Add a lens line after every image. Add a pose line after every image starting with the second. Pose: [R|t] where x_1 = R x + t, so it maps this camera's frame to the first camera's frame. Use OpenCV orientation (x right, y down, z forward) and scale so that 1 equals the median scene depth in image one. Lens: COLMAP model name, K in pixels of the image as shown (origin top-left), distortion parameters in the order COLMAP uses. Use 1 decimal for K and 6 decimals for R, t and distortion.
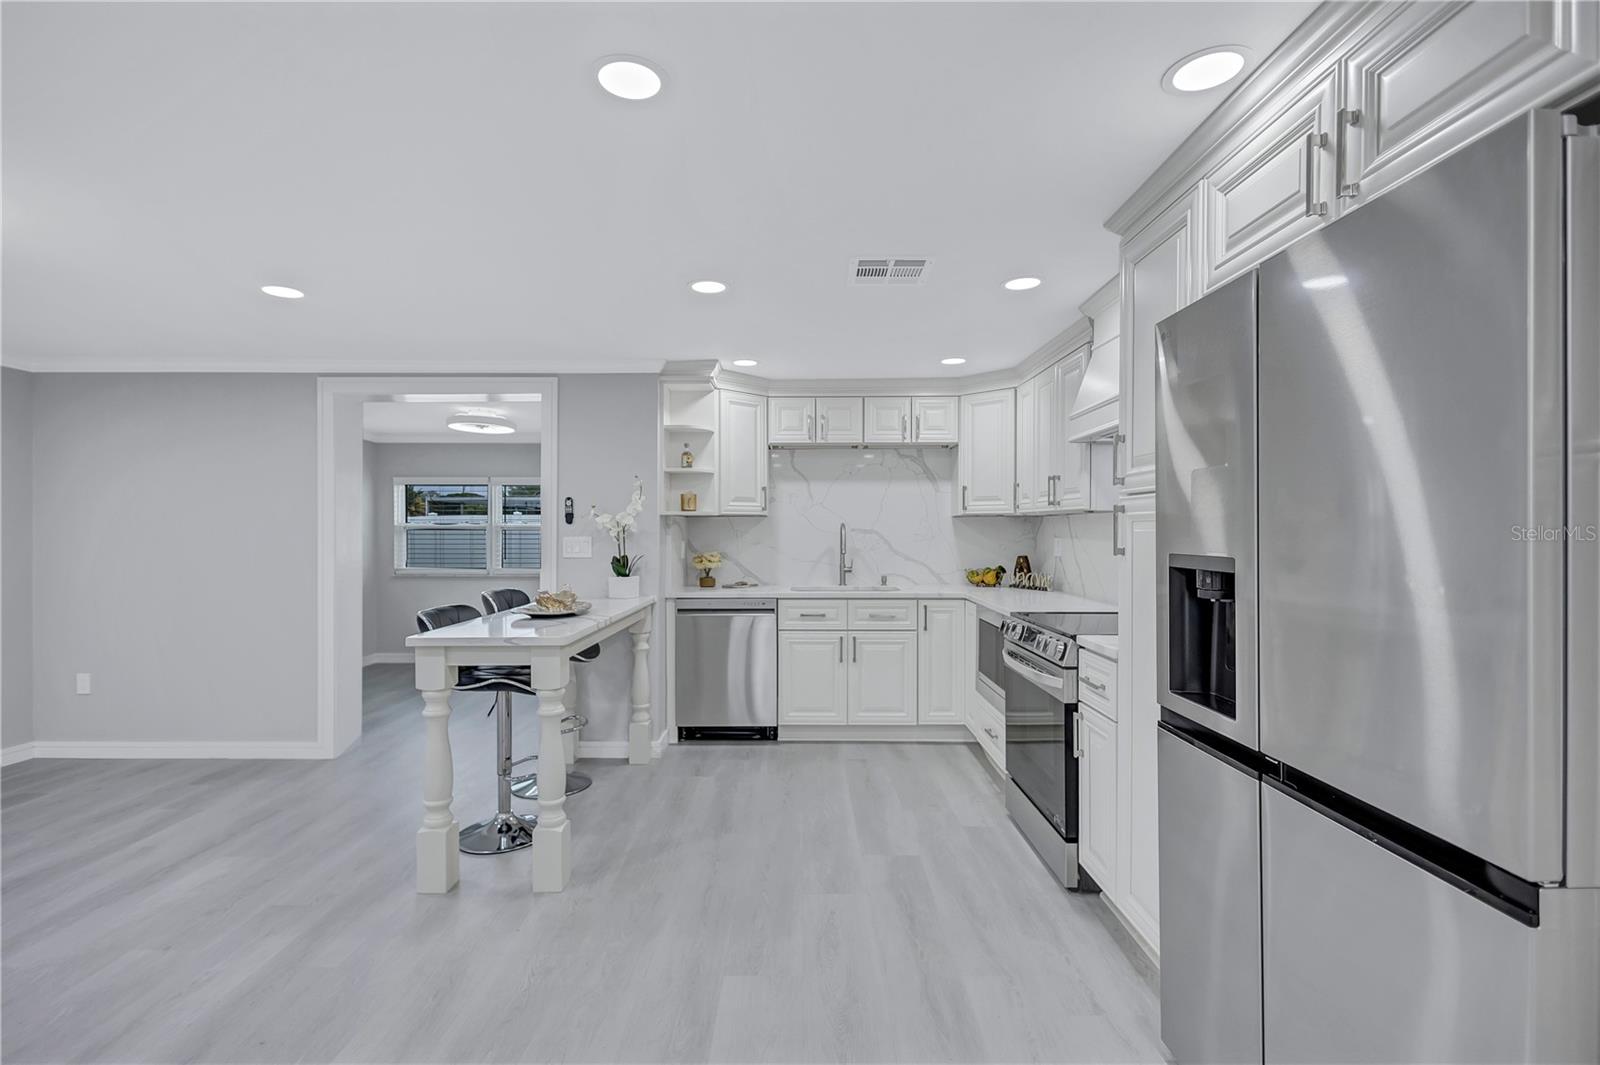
lens RADIAL K [[732.1, 0, 795.6], [0, 732.1, 532.3], [0, 0, 1]] dist [0.004421, 0.000282]
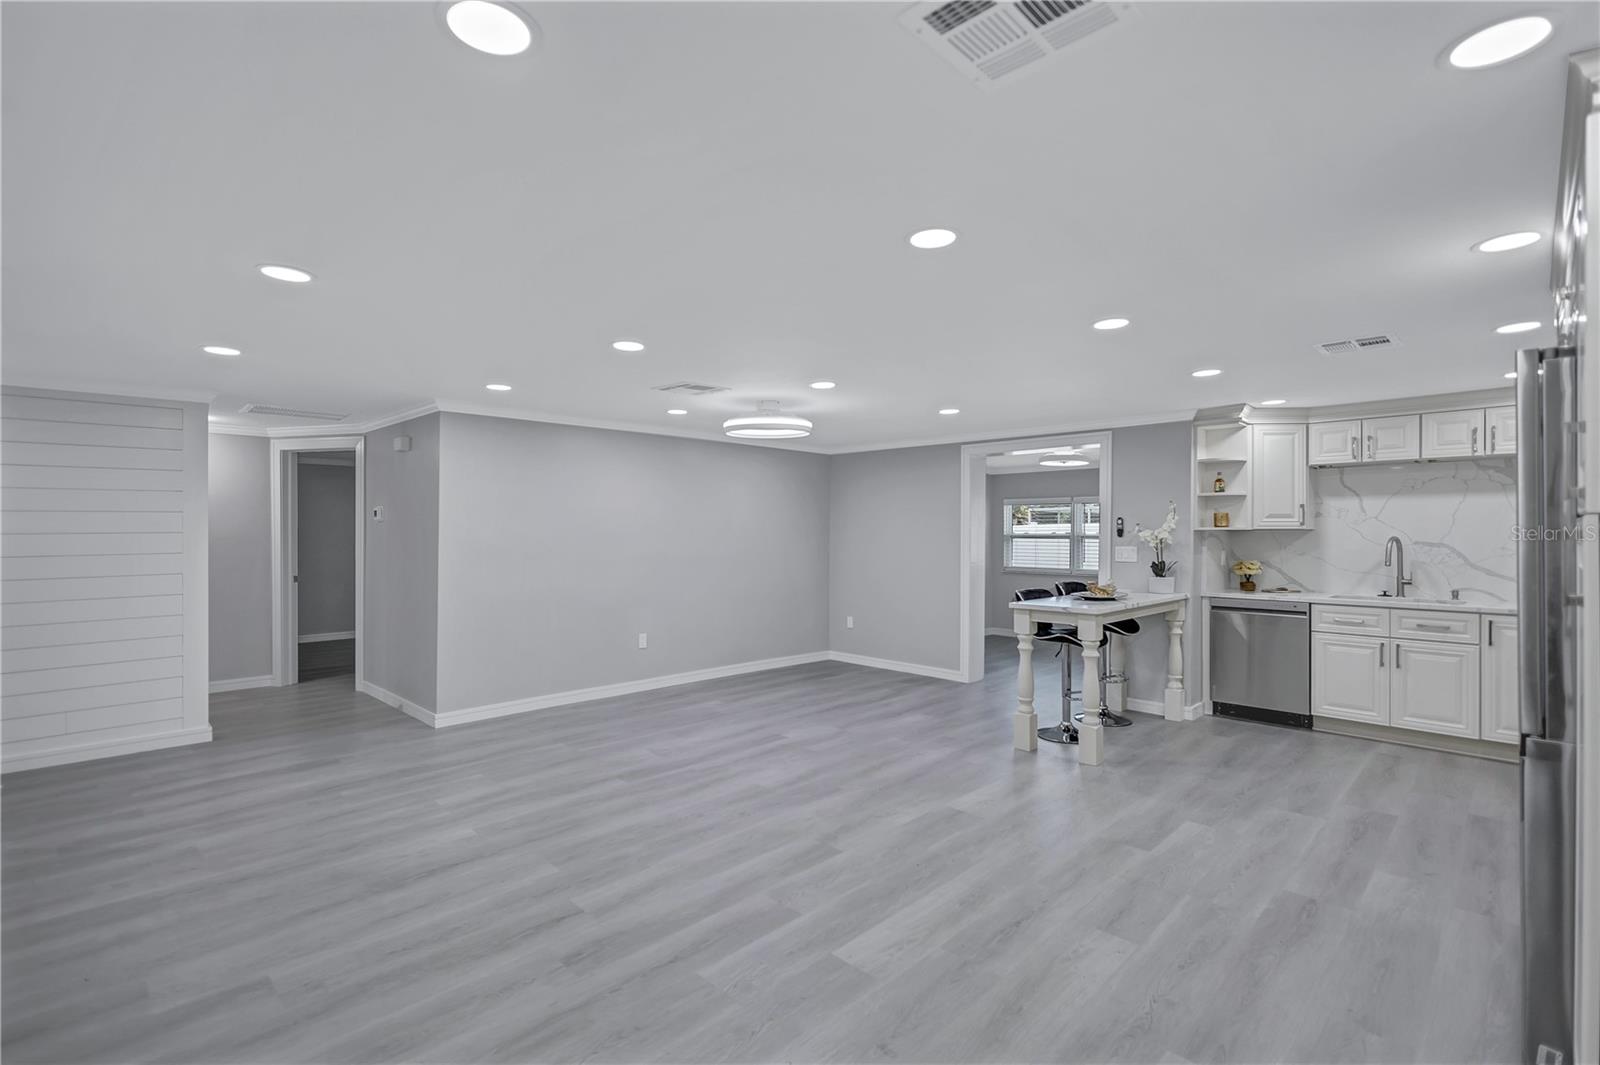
lens RADIAL K [[726.7, 0, 800.0], [0, 726.7, 532.5], [0, 0, 1]] dist [0.006651, 0.000163]
pose [[0.713669, 0.001306, -0.700482, 0.206176], [-0.005500, 0.999978, -0.003739, -0.010885], [0.700461, 0.006521, 0.713660, -0.370997]]
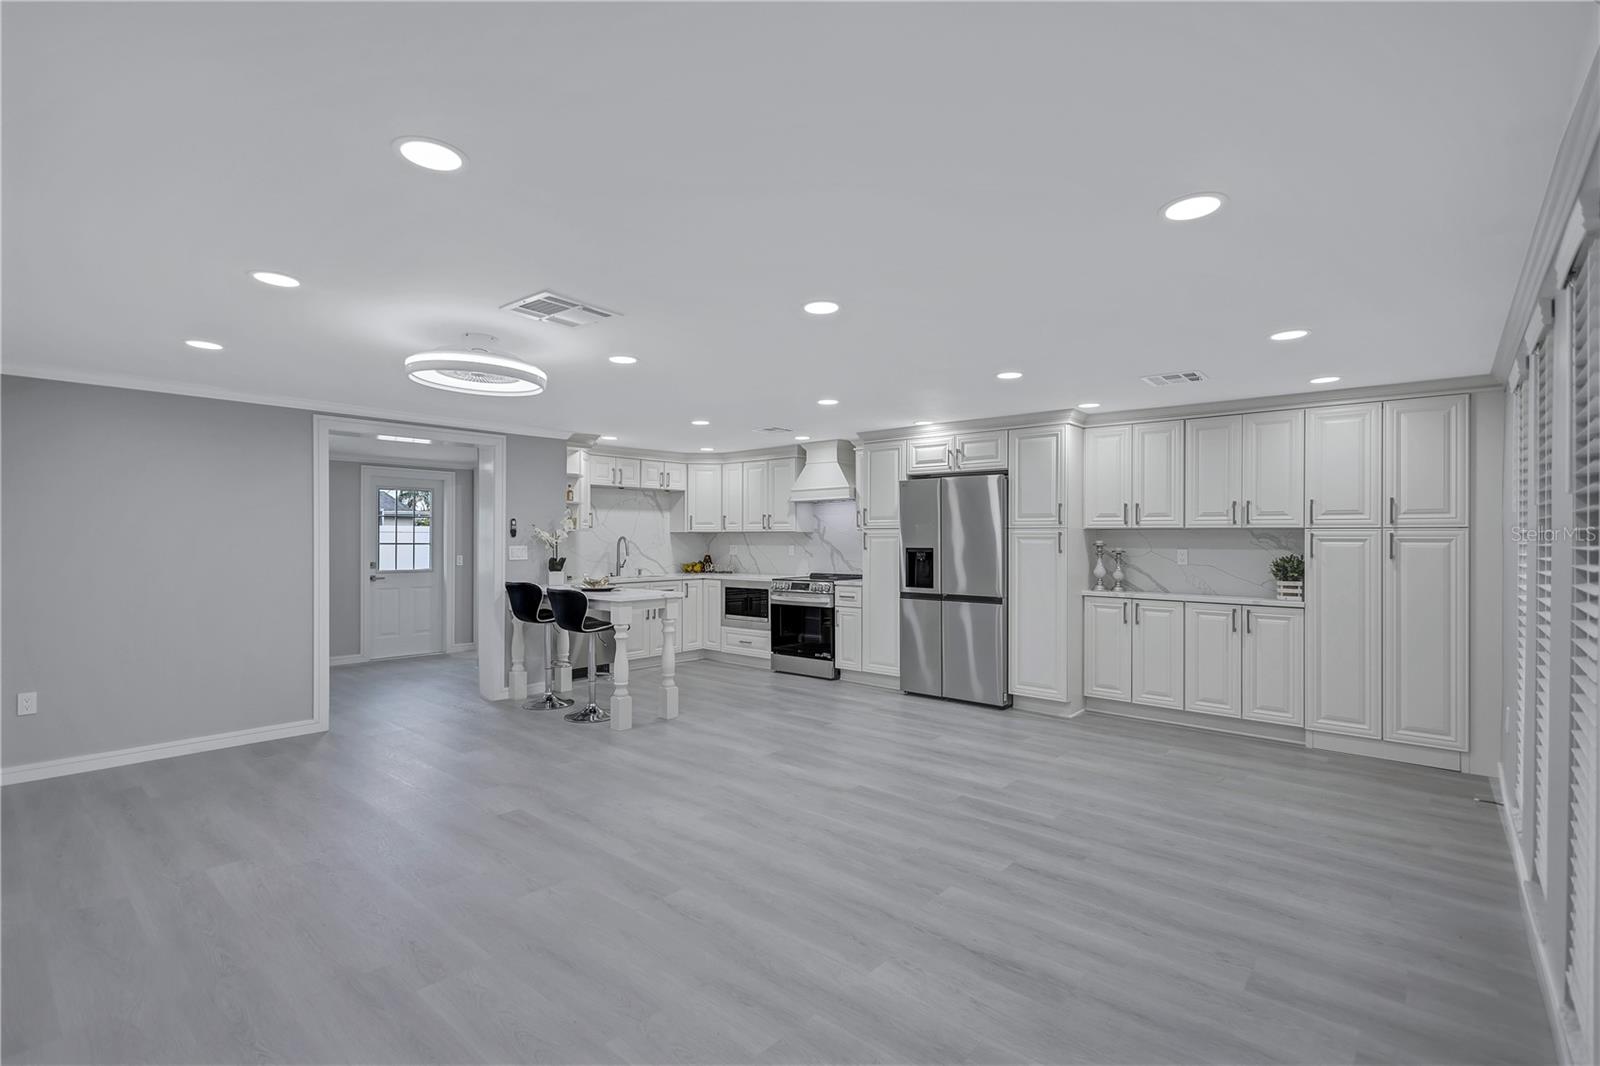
lens RADIAL K [[732.1, 0, 795.6], [0, 732.1, 532.8], [0, 0, 1]] dist [0.004421, 0.000282]
pose [[0.654550, 0.006983, 0.755986, -0.999681], [0.003137, 0.999924, -0.011952, -0.000457], [-0.756012, 0.010195, 0.654478, -0.362260]]
